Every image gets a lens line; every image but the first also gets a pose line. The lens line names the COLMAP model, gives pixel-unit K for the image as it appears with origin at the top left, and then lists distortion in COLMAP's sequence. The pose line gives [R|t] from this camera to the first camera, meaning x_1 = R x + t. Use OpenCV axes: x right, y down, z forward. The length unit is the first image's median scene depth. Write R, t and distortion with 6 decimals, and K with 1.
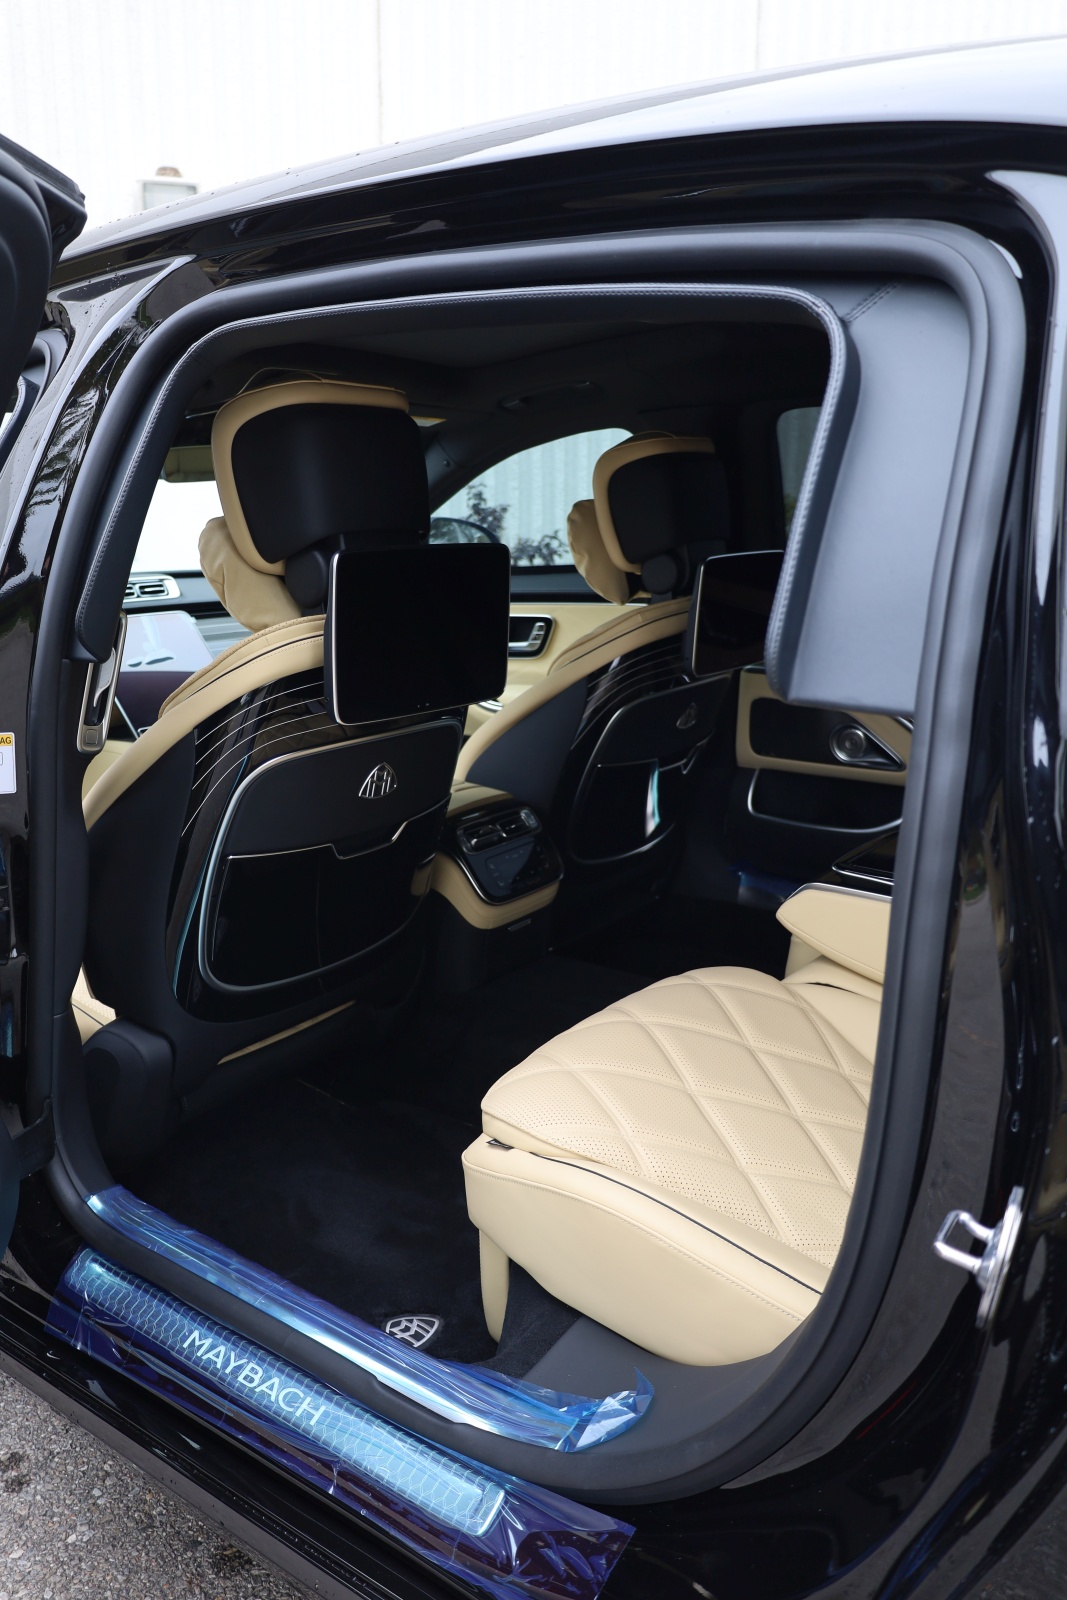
lens RADIAL K [[1368.5, 0, 526.2], [0, 1368.5, 806.5], [0, 0, 1]] dist [-0.006124, 0.000754]
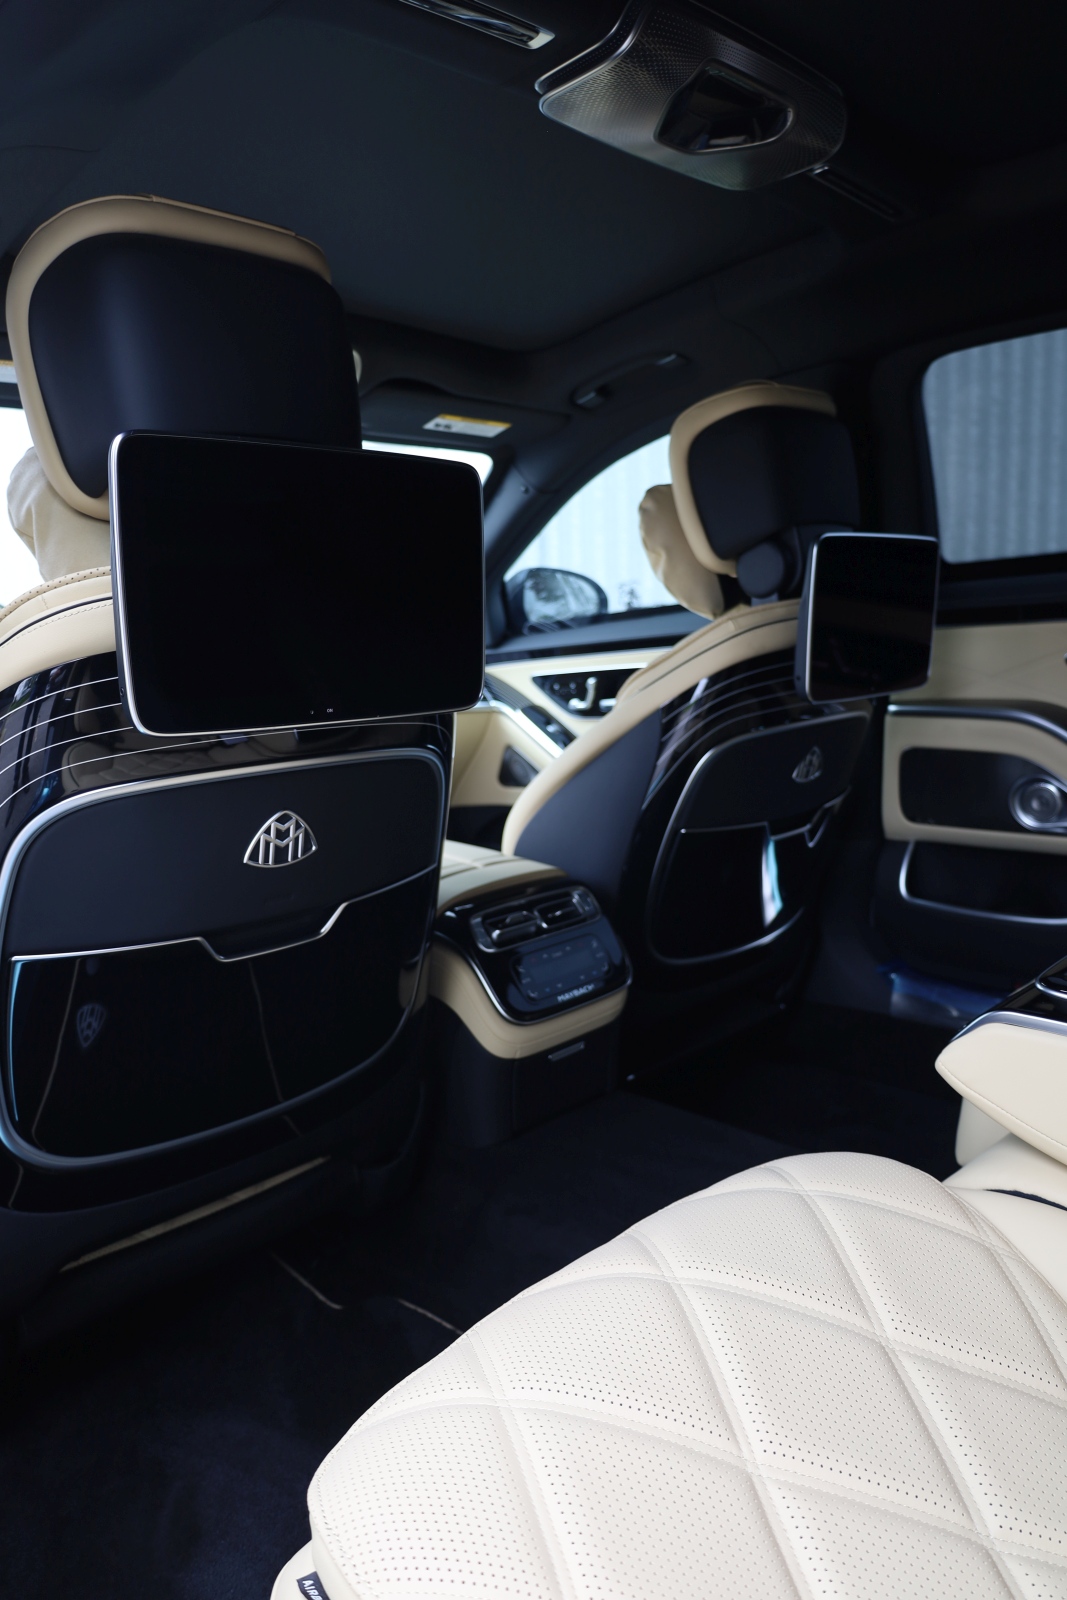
lens RADIAL K [[1114.0, 0, 539.3], [0, 1114.0, 796.6], [0, 0, 1]] dist [-0.010509, 0.000369]
pose [[0.985559, -0.014975, -0.168670, 0.080378], [-0.001012, 0.995543, -0.094304, 0.008722], [0.169331, 0.093113, 0.981151, 0.407193]]
